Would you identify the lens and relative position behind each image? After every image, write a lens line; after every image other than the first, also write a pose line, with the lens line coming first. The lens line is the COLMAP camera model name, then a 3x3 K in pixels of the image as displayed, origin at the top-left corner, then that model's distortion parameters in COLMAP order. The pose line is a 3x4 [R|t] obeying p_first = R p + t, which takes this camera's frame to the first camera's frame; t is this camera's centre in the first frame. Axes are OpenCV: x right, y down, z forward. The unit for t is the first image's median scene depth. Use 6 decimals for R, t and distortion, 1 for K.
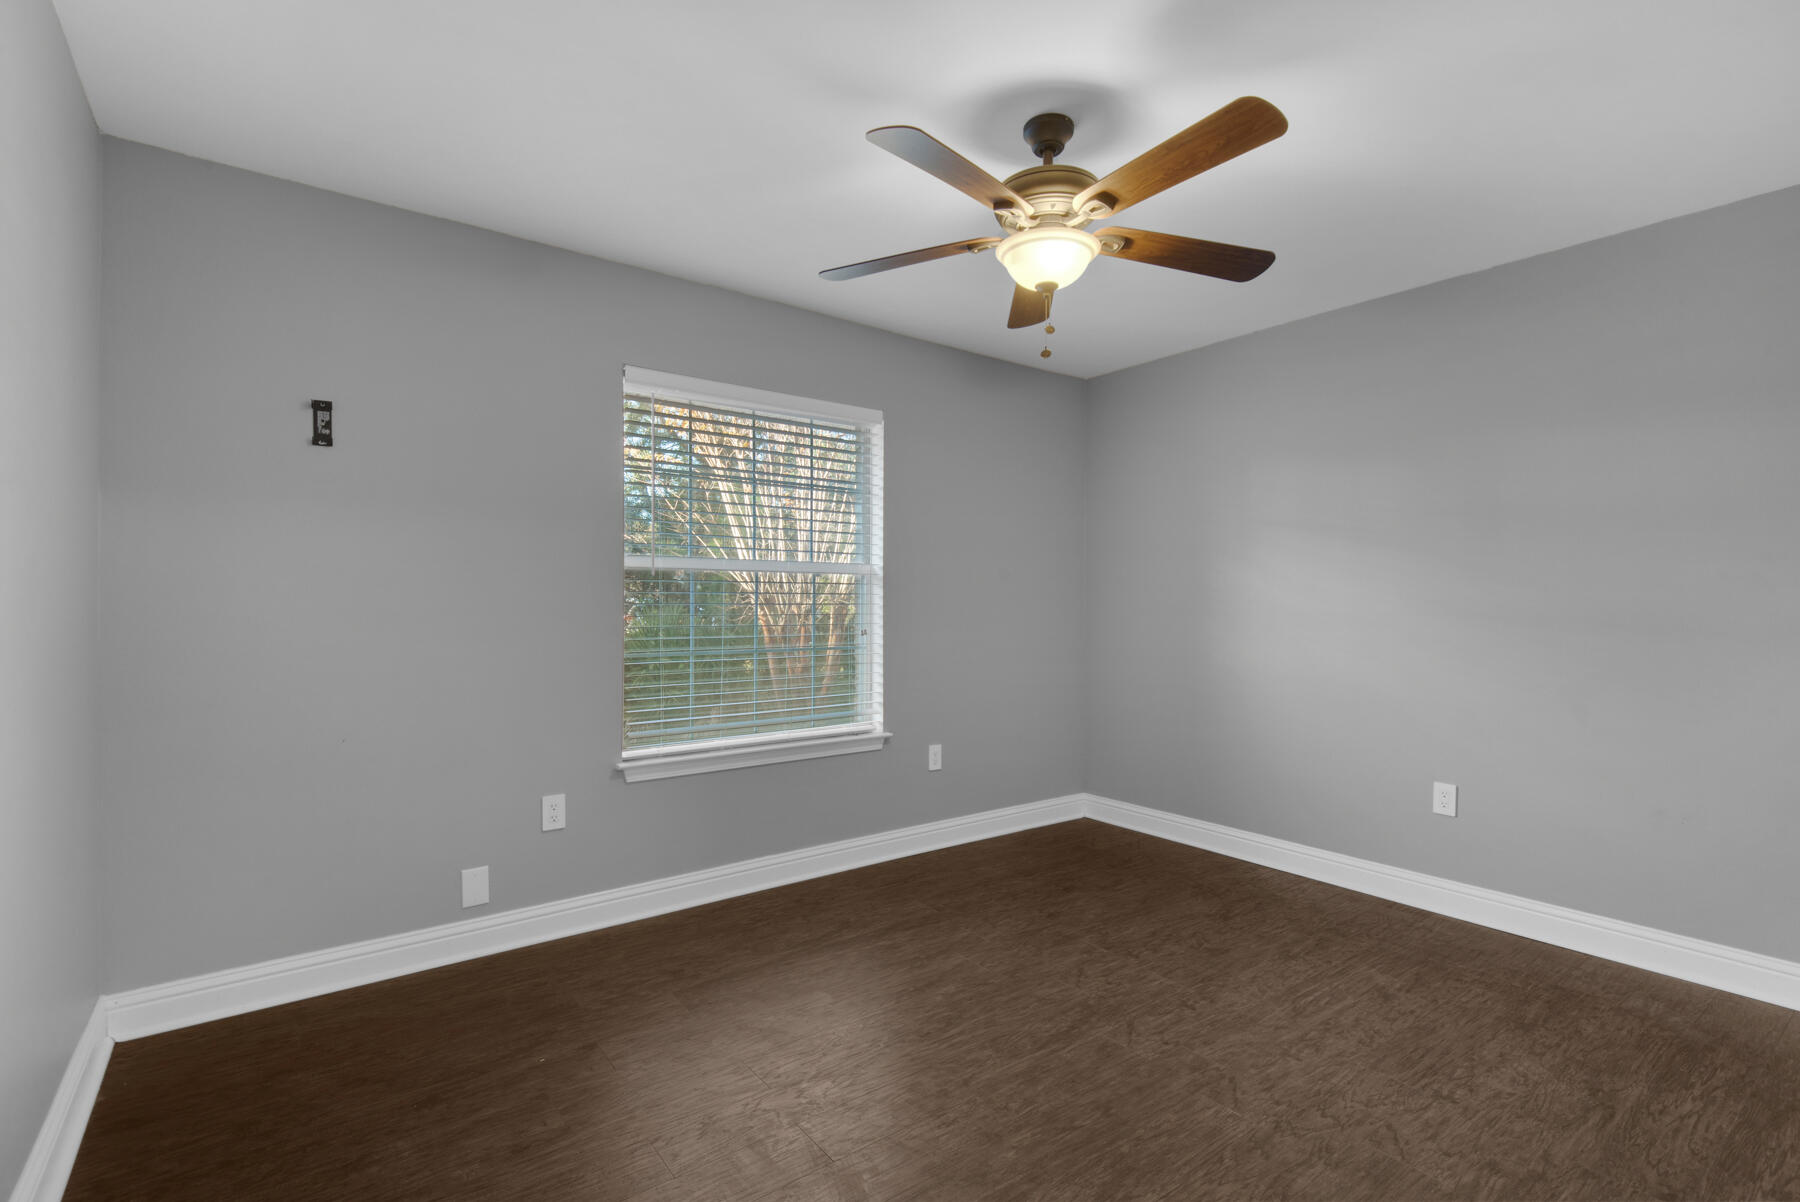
lens RADIAL K [[827.7, 0, 908.1], [0, 827.7, 600.5], [0, 0, 1]] dist [0.026771, -0.013090]
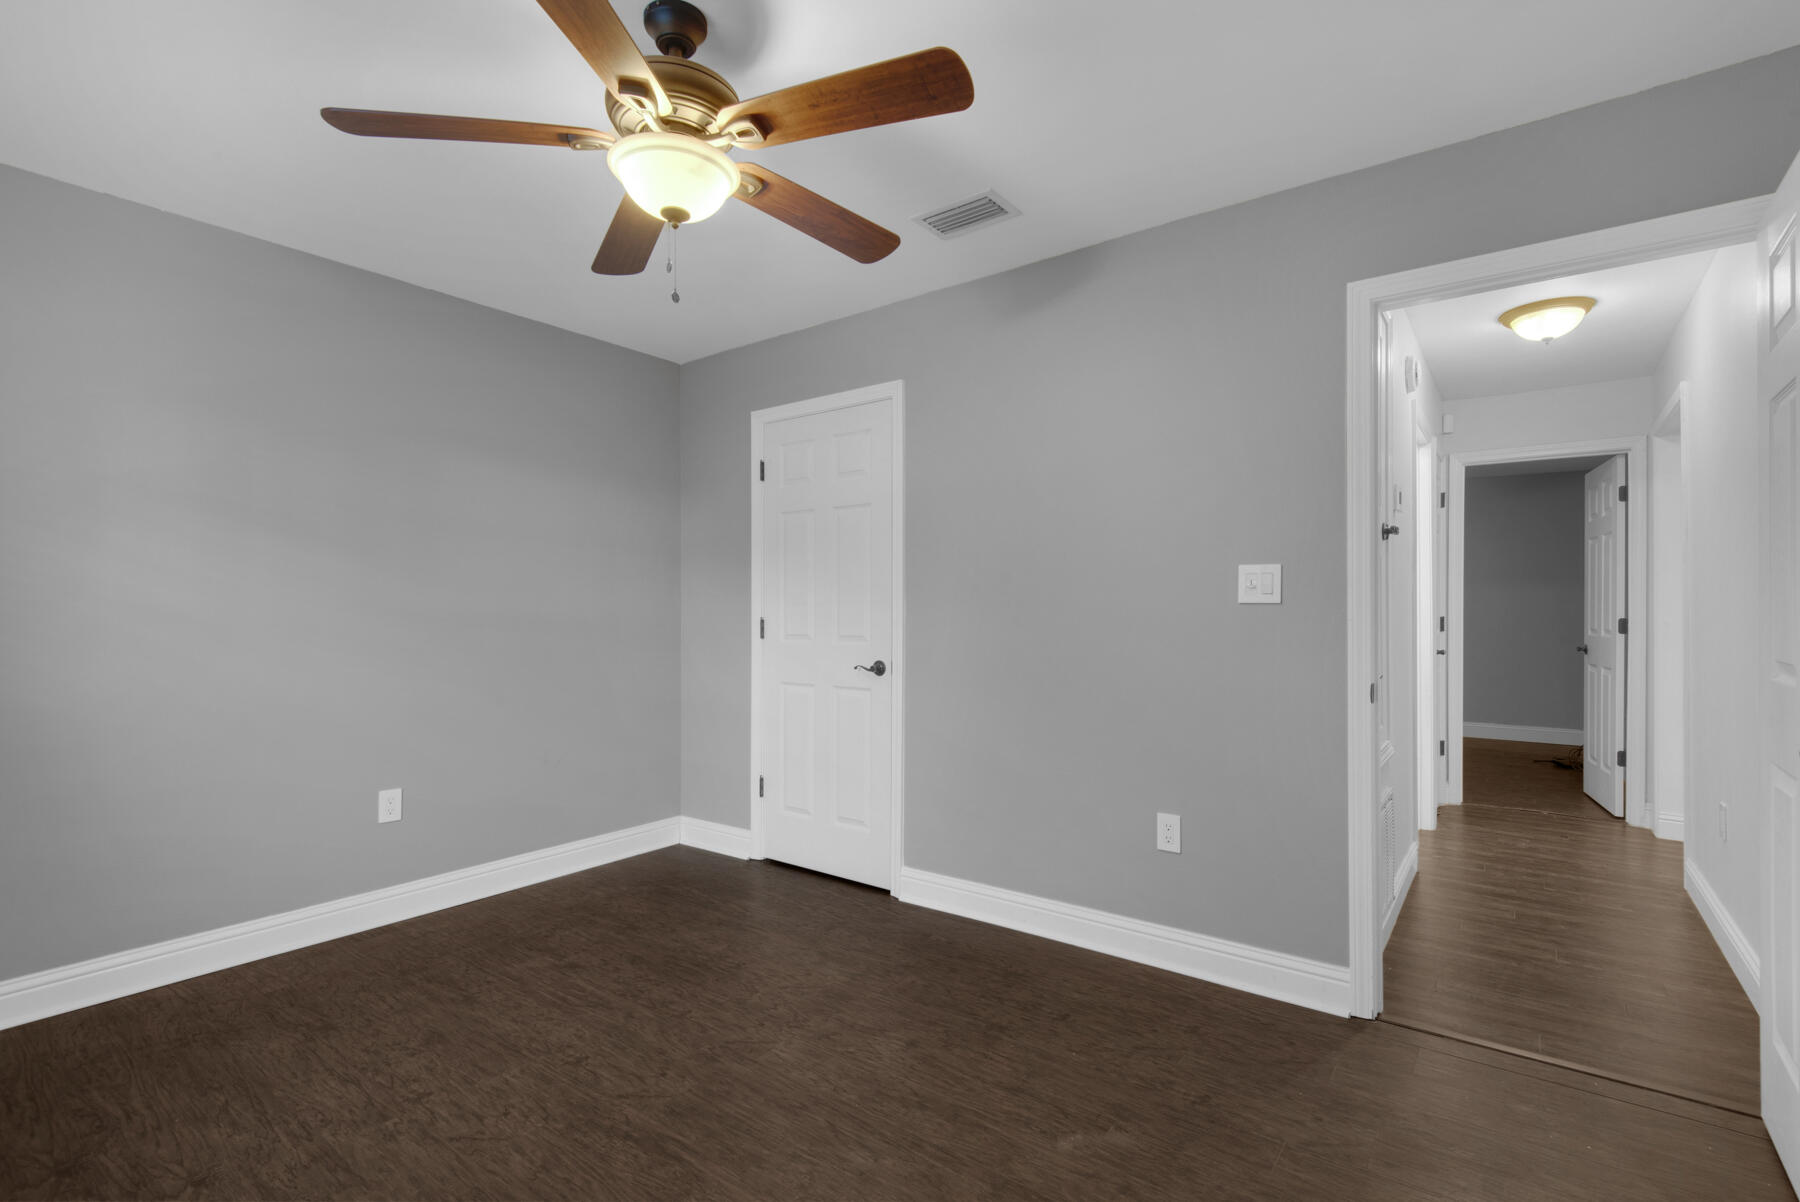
lens RADIAL K [[827.7, 0, 898.2], [0, 827.7, 590.1], [0, 0, 1]] dist [0.026771, -0.013090]
pose [[-0.263747, 0.019267, 0.964400, -0.572930], [-0.003120, 0.999778, -0.020827, 0.006782], [-0.964587, -0.008503, -0.263628, 0.852075]]
